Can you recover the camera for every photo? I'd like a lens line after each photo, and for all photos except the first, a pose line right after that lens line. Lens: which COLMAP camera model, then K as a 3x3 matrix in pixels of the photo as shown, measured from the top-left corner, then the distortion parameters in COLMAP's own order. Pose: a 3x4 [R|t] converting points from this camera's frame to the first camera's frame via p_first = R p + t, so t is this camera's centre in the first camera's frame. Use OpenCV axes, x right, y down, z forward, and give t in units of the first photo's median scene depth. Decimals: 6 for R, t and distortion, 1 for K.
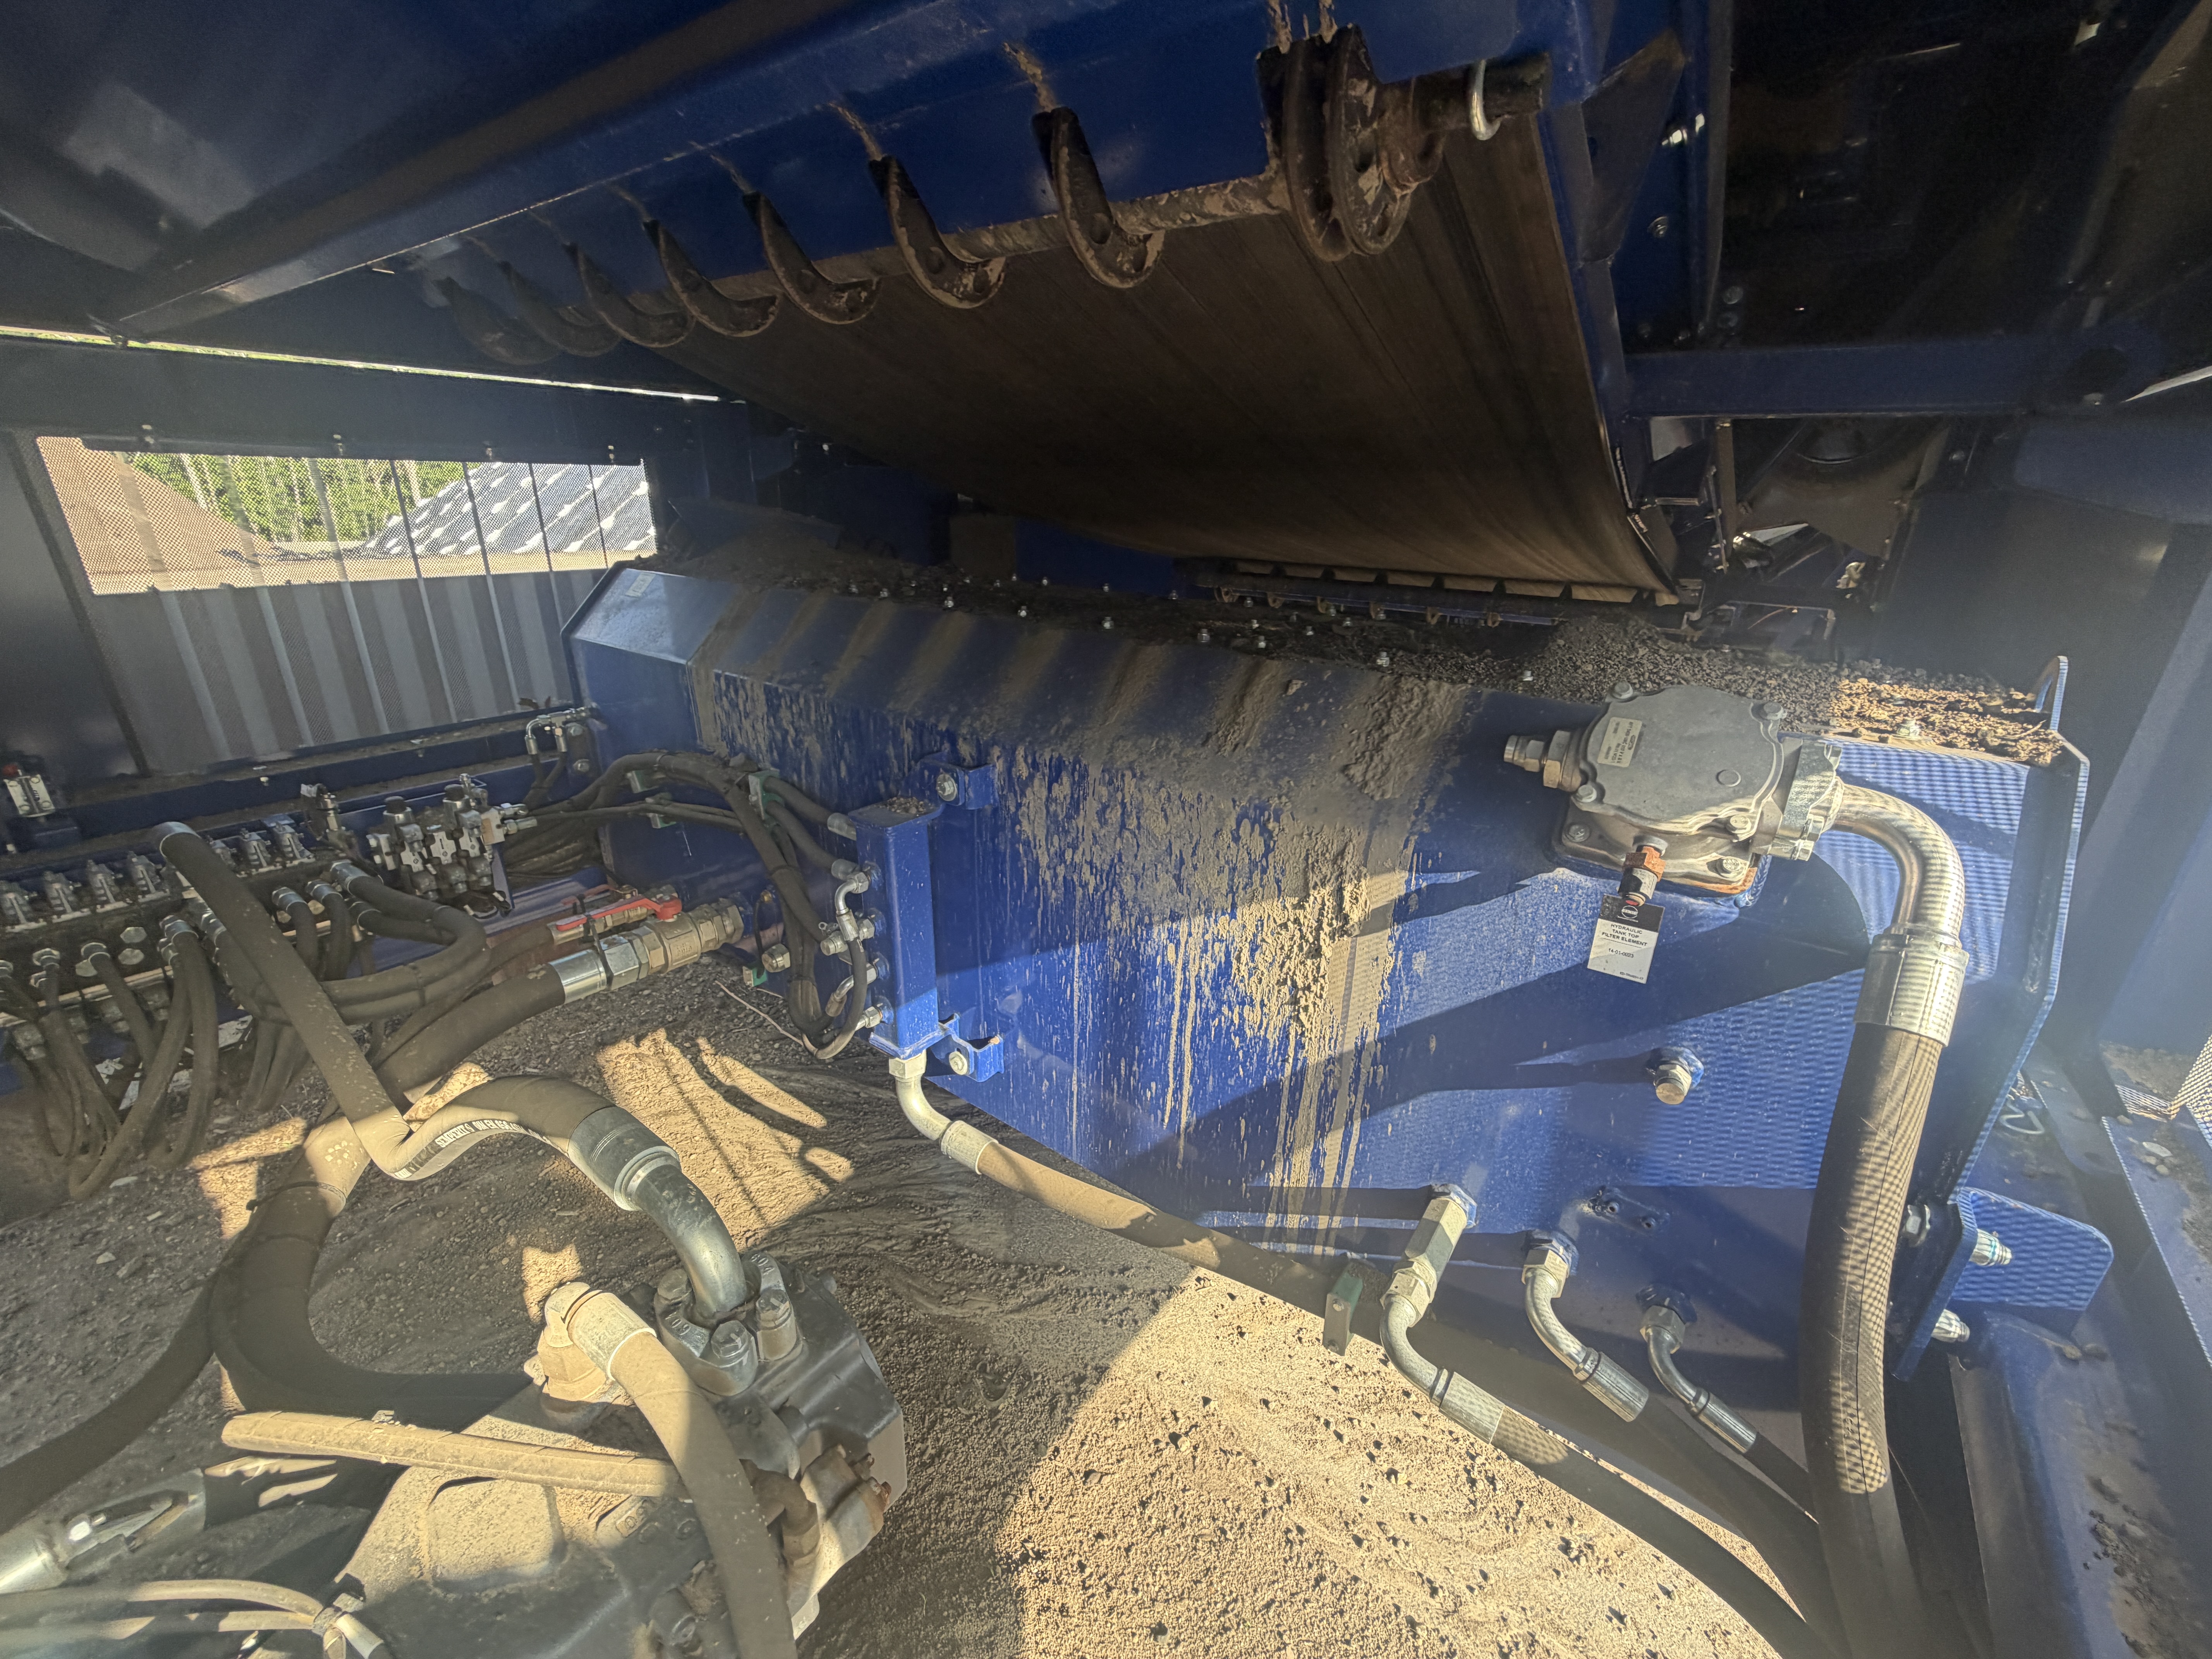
lens RADIAL K [[879.1, 0, 1106.0], [0, 879.1, 829.5], [0, 0, 1]] dist [0.000543, -0.000022]
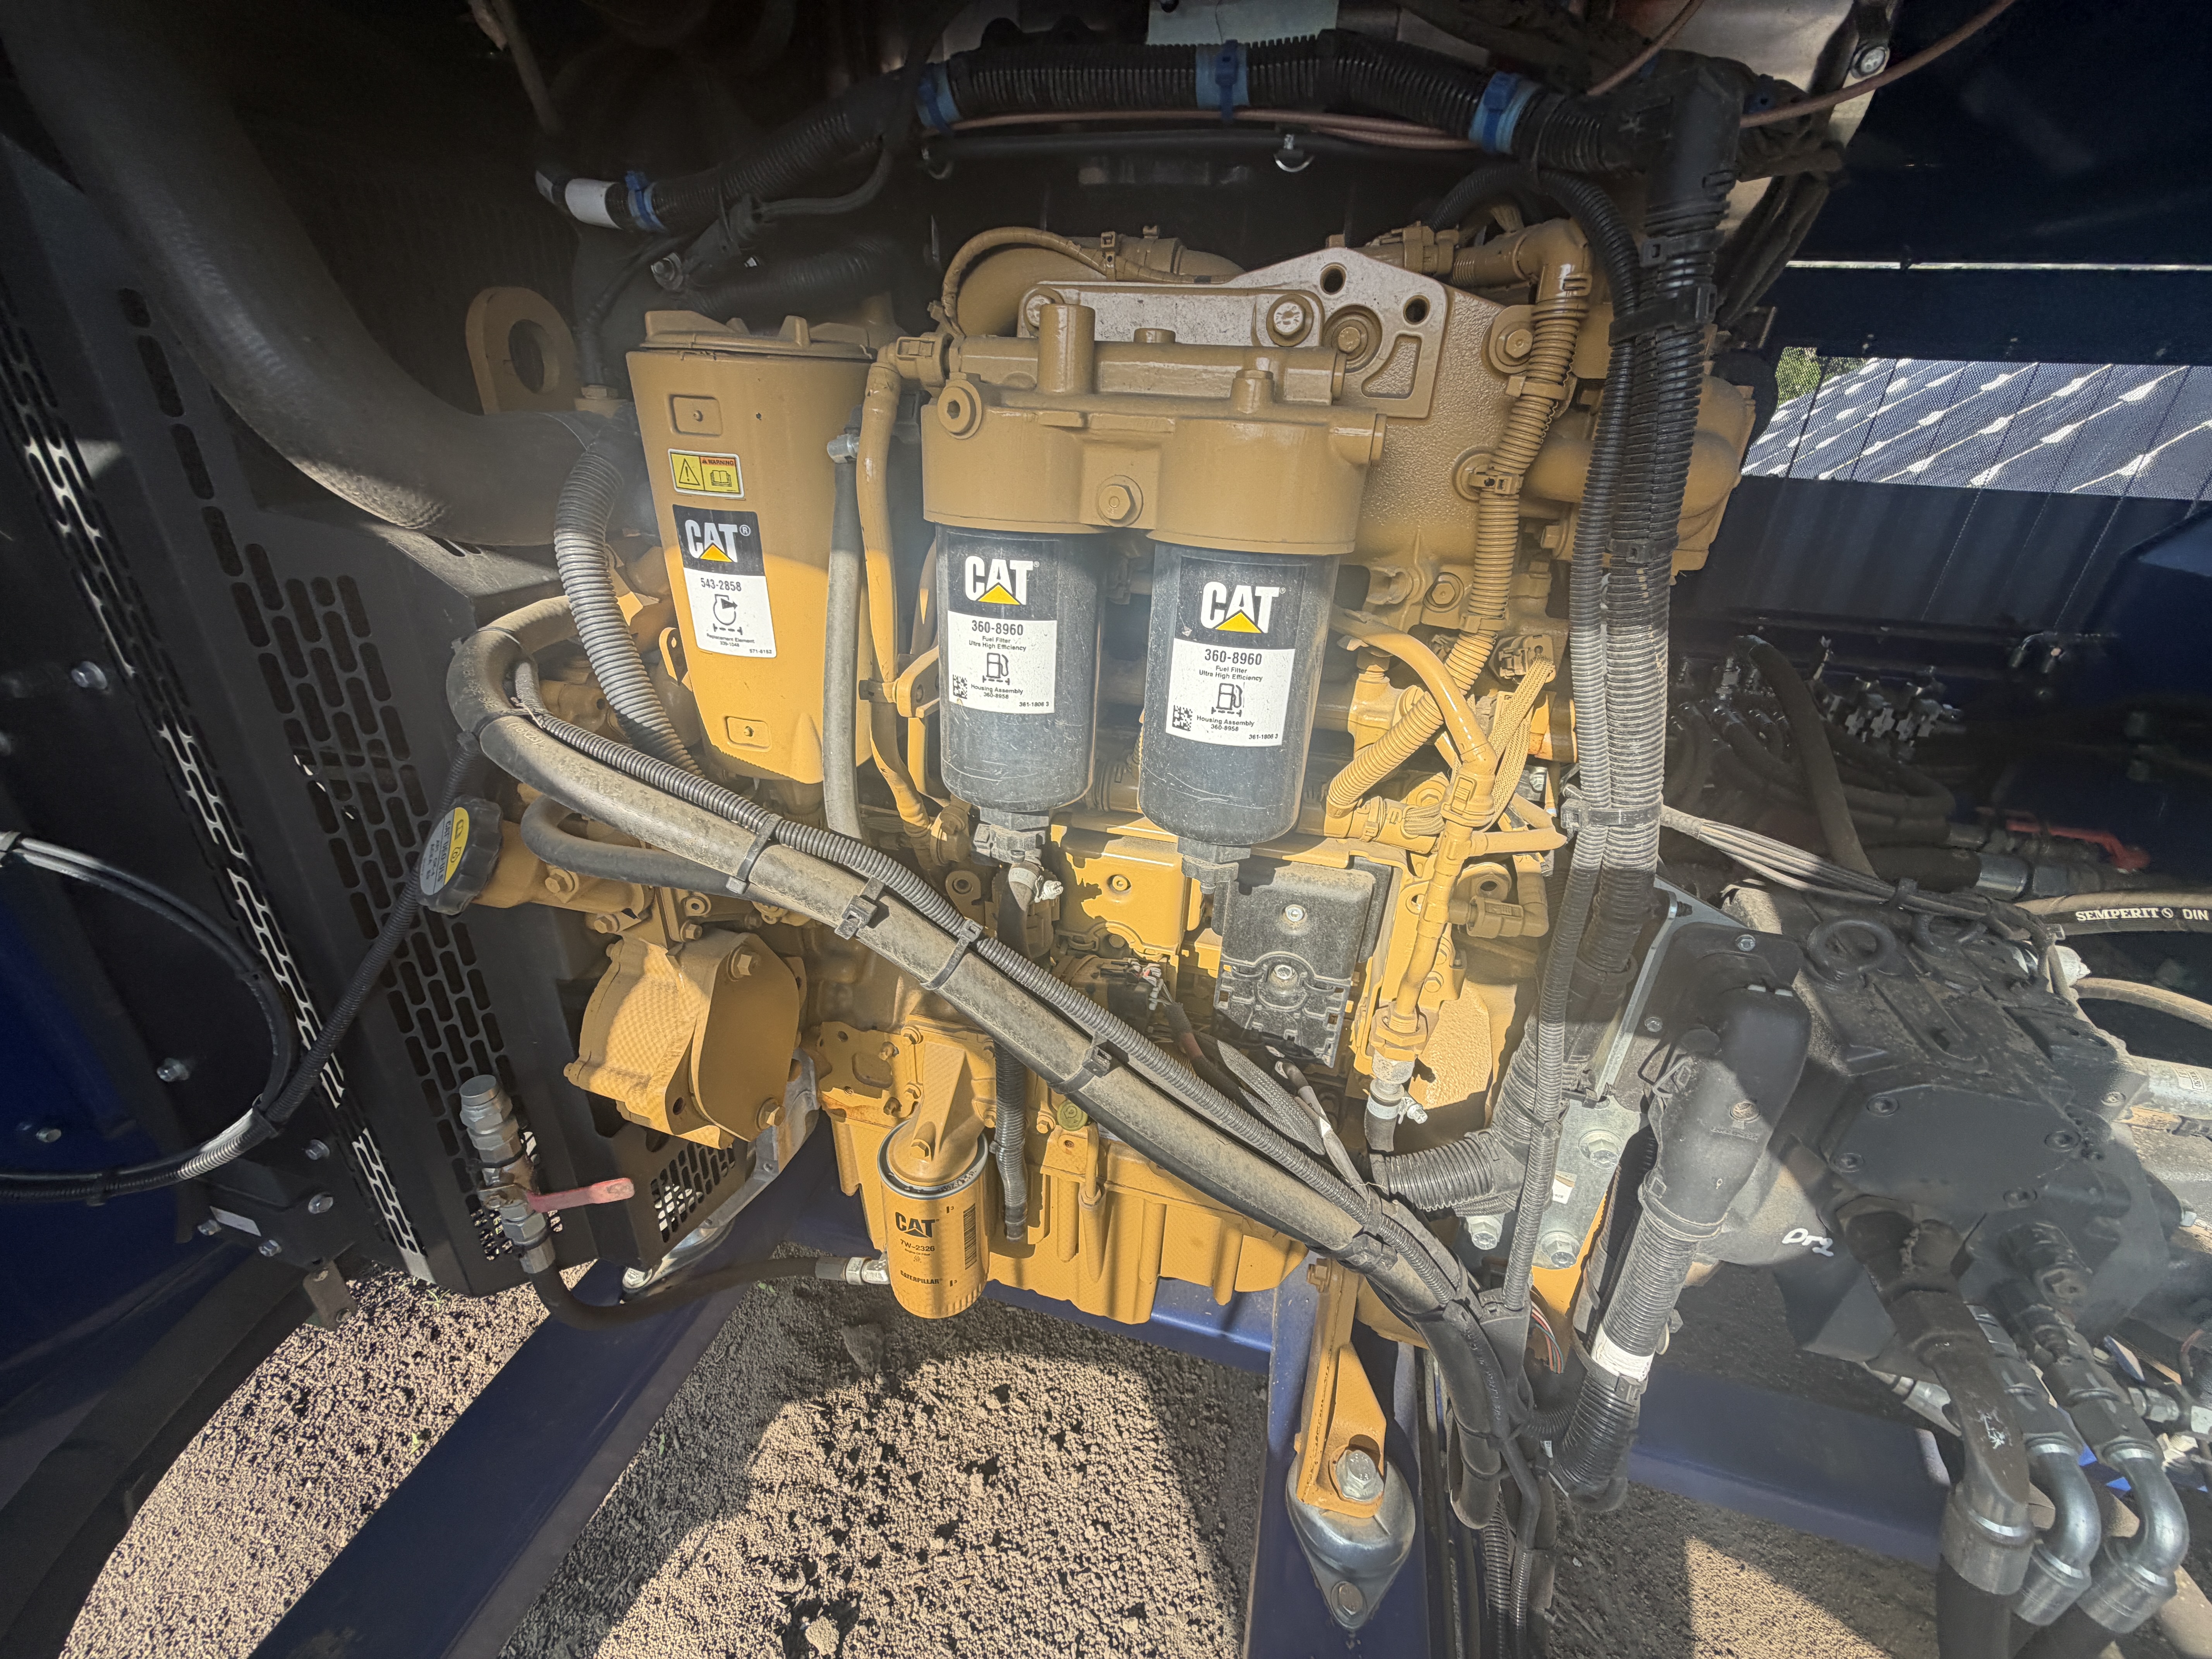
lens RADIAL K [[921.0, 0, 1106.0], [0, 921.0, 829.5], [0, 0, 1]] dist [-0.000595, -0.000162]
pose [[0.368434, 0.417610, -0.830577, -0.093017], [-0.357060, 0.888467, 0.288329, 0.152652], [0.858350, 0.190336, 0.476454, -0.361888]]
